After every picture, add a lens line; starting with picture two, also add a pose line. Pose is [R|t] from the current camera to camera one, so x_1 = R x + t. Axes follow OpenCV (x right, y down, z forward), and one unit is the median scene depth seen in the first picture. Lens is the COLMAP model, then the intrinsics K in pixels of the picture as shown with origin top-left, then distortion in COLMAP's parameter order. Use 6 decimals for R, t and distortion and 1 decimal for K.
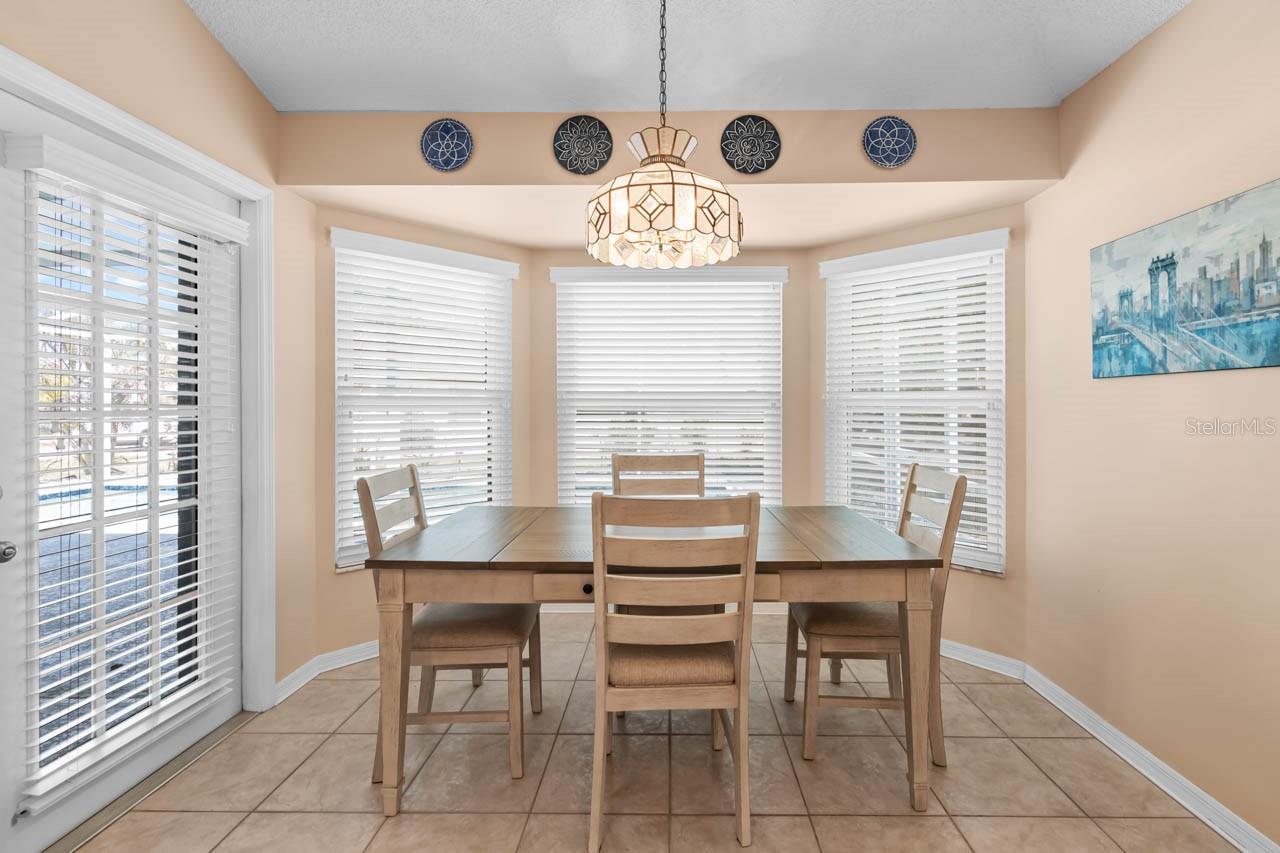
lens RADIAL K [[577.9, 0, 657.7], [0, 577.9, 403.3], [0, 0, 1]] dist [0.001888, -0.002127]
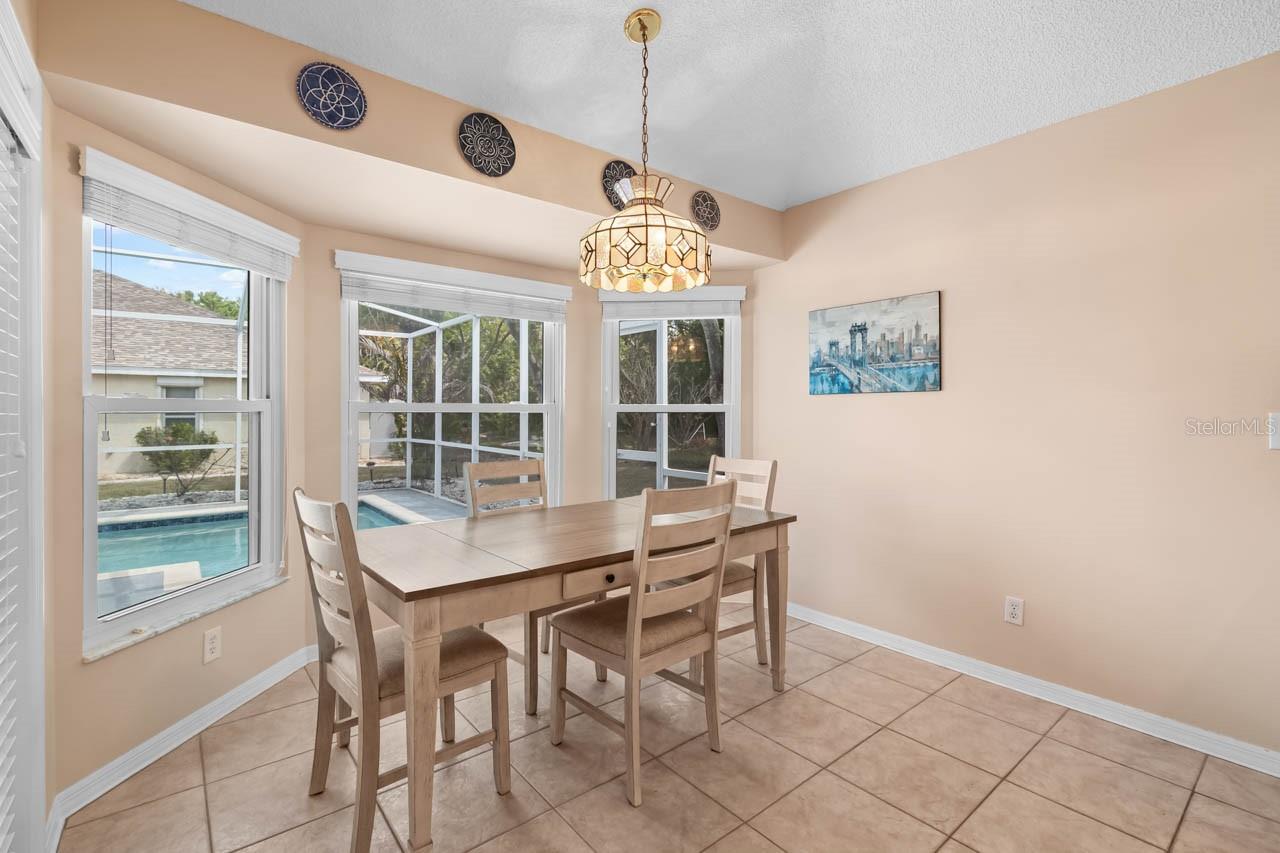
lens RADIAL K [[577.9, 0, 634.2], [0, 577.9, 414.6], [0, 0, 1]] dist [0.001888, -0.002127]
pose [[0.770155, -0.004481, 0.637842, -0.696309], [-0.001805, 0.999956, 0.009205, -0.002041], [-0.637855, -0.008241, 0.770113, 0.108020]]
